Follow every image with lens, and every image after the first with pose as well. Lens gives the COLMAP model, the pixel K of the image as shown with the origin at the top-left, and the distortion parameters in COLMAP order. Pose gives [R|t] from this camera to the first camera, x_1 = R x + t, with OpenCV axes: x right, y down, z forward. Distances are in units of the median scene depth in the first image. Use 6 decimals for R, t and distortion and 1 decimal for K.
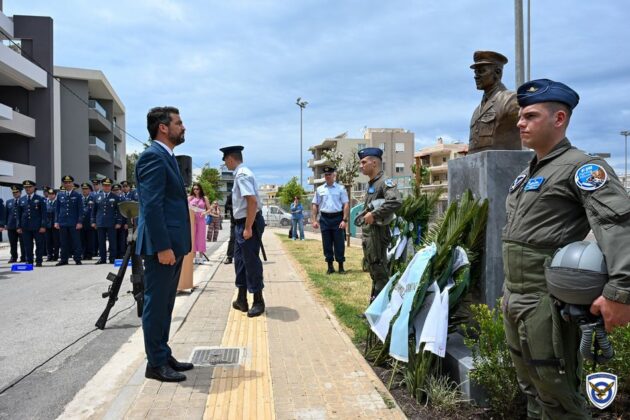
lens RADIAL K [[465.0, 0, 315.0], [0, 465.0, 210.0], [0, 0, 1]] dist [0.008211, -0.002341]
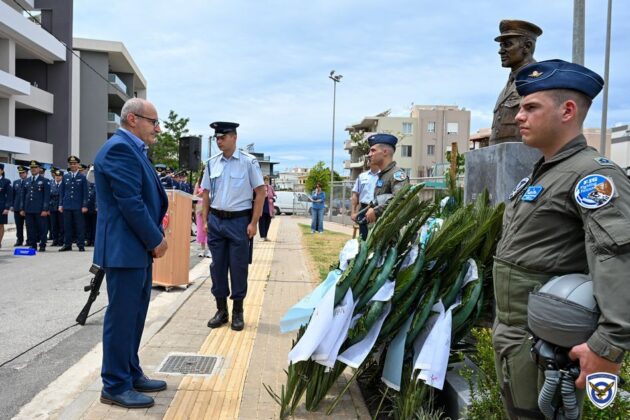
lens RADIAL K [[521.7, 0, 285.0], [0, 521.7, 209.7], [0, 0, 1]] dist [0.003131, 0.000505]
pose [[0.990210, 0.032578, -0.135728, 0.088799], [-0.028933, 0.999168, 0.028738, -0.019281], [0.136551, -0.024530, 0.990329, 0.023239]]
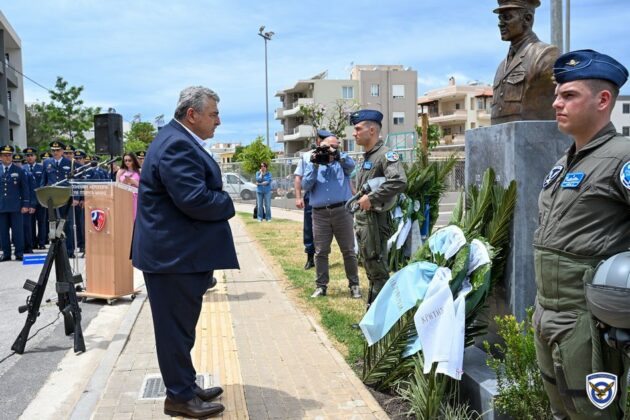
lens RADIAL K [[625.5, 0, 315.0], [0, 625.5, 210.0], [0, 0, 1]] dist [-0.008698, 0.016430]
pose [[0.998670, -0.019128, 0.047869, -0.018728], [0.016285, 0.998120, 0.059079, -0.036899], [-0.048909, -0.058221, 0.997105, -0.040514]]
